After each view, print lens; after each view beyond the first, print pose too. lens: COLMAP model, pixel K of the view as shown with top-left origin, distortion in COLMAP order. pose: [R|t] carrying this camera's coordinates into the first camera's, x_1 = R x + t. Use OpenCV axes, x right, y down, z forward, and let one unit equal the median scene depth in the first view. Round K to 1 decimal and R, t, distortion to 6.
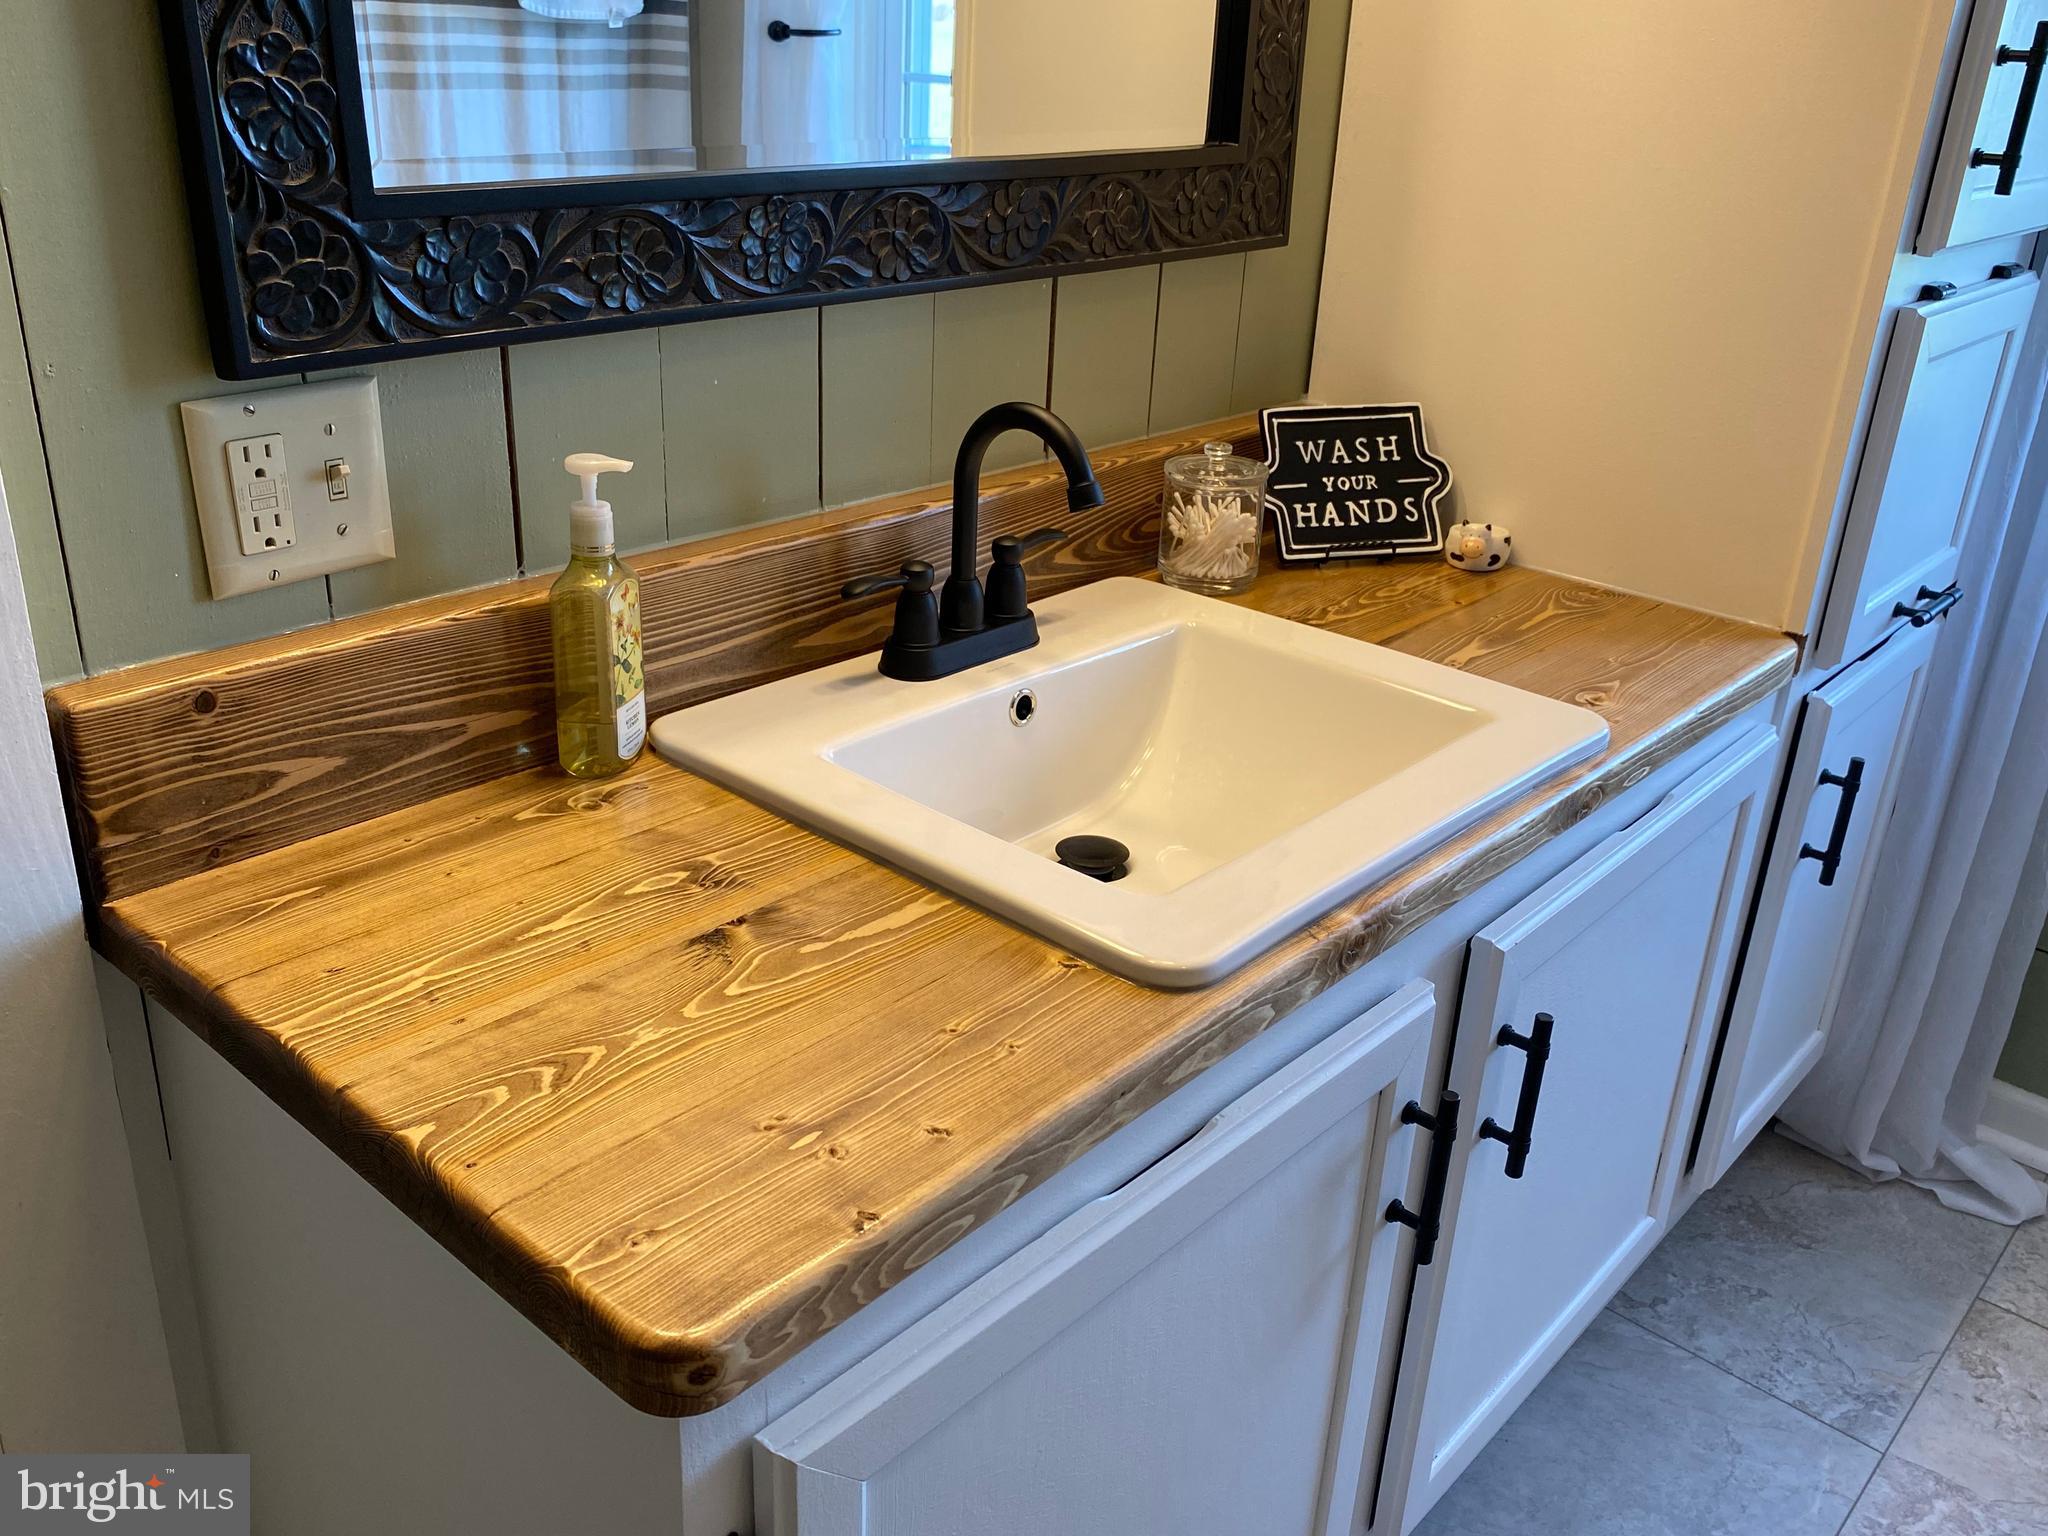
lens RADIAL K [[1702.8, 0, 1024.0], [0, 1702.8, 768.0], [0, 0, 1]] dist [0.050743, -0.102469]
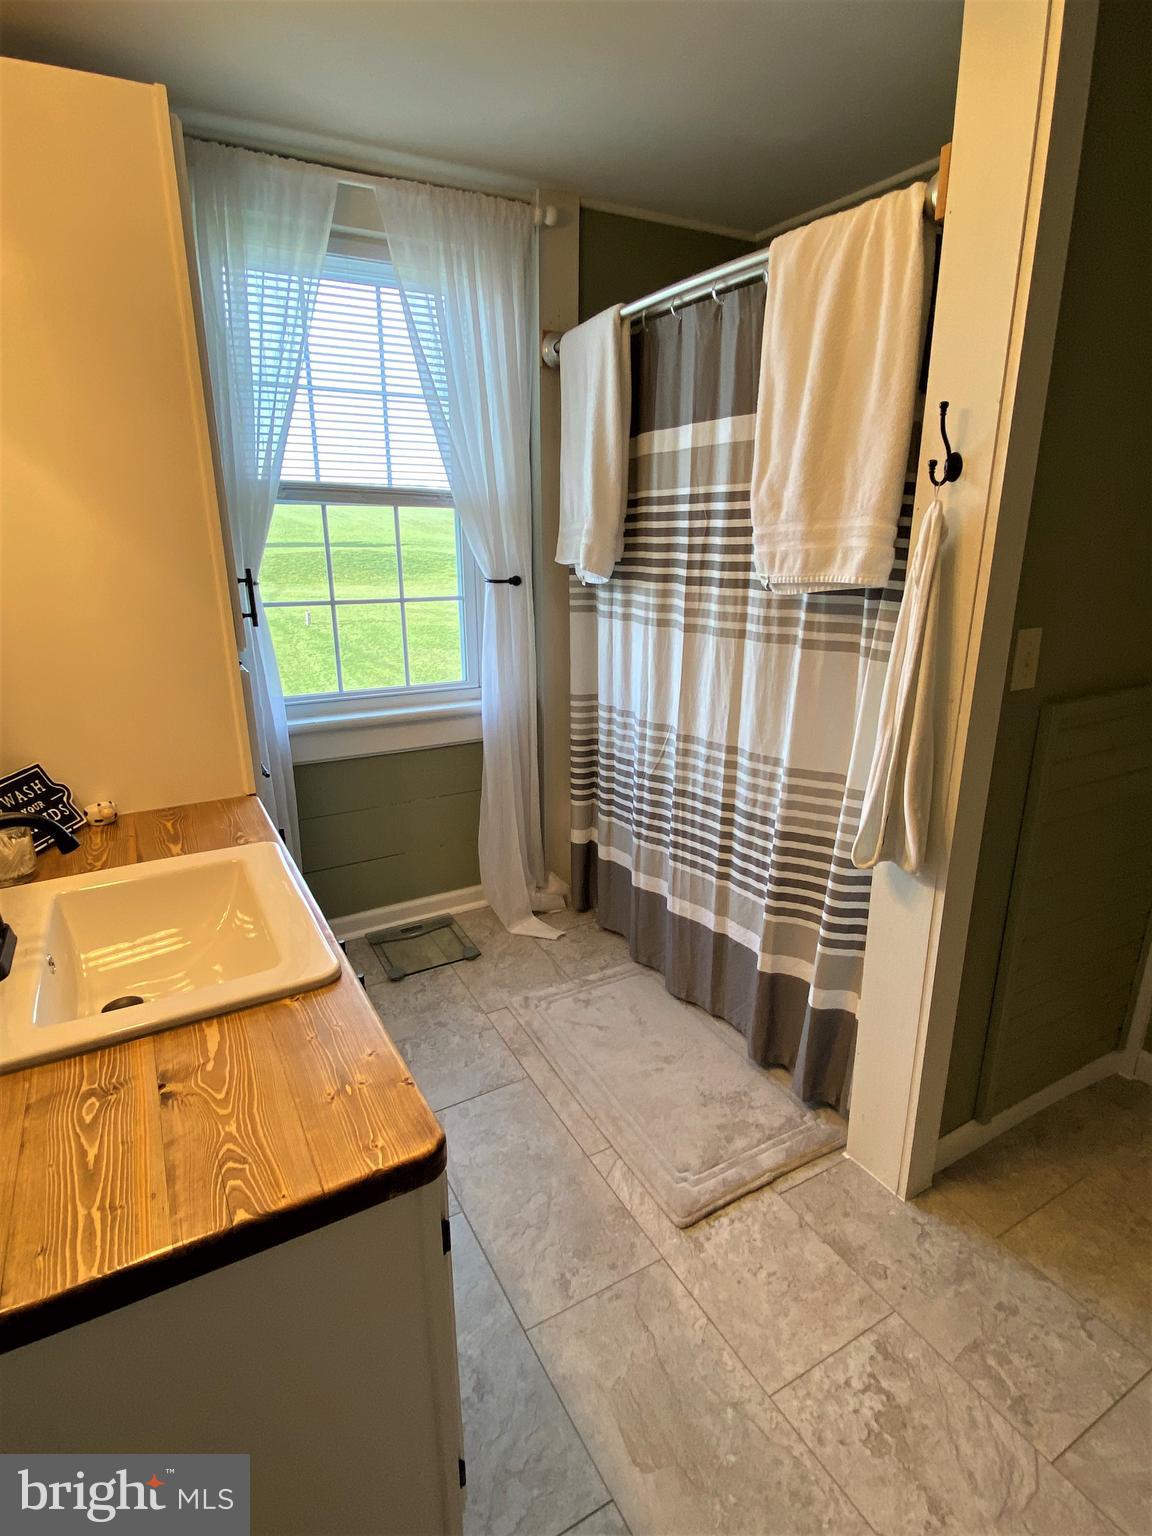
lens RADIAL K [[784.9, 0, 576.0], [0, 784.9, 768.0], [0, 0, 1]] dist [0.001654, -0.020445]
pose [[0.322642, -0.324728, 0.889075, -0.437516], [0.401044, 0.897726, 0.182351, -0.133024], [-0.857360, 0.297724, 0.419875, 0.065699]]
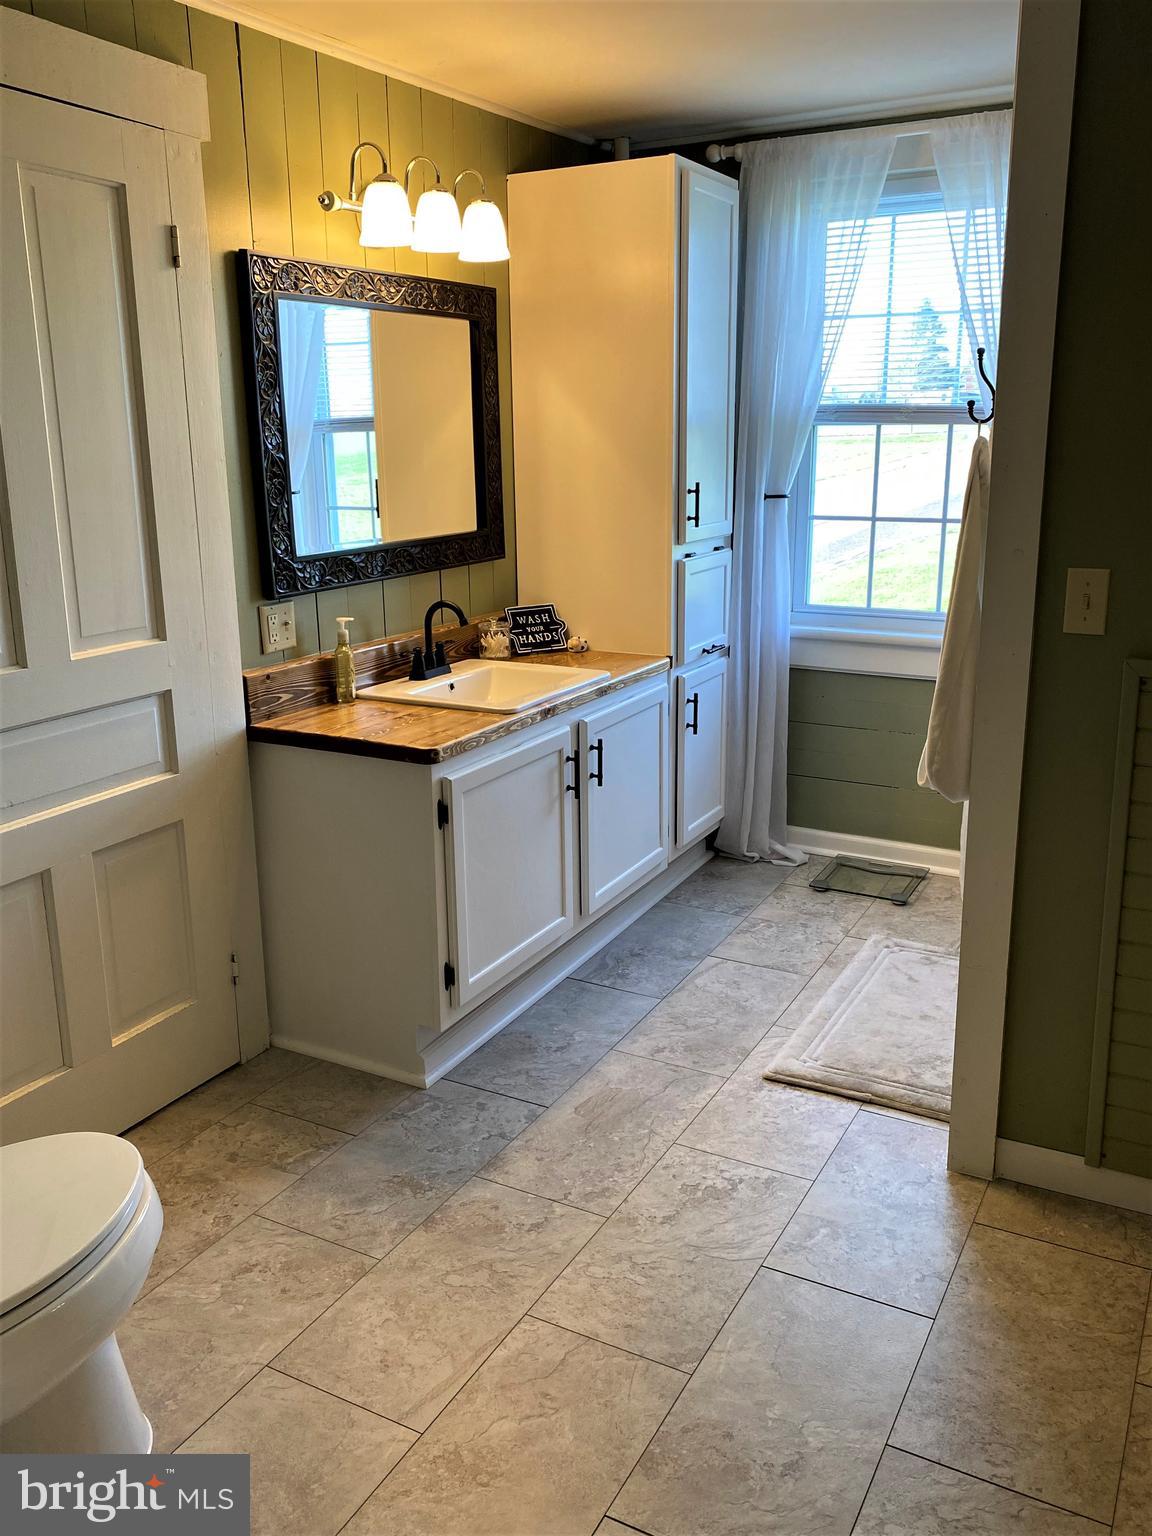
lens RADIAL K [[1271.3, 0, 576.0], [0, 1271.3, 768.0], [0, 0, 1]] dist [0.081055, -0.005507]
pose [[0.972939, -0.110393, 0.202987, -0.263093], [0.140842, 0.979762, -0.142235, 0.468647], [-0.183177, 0.166975, 0.968796, -1.360651]]
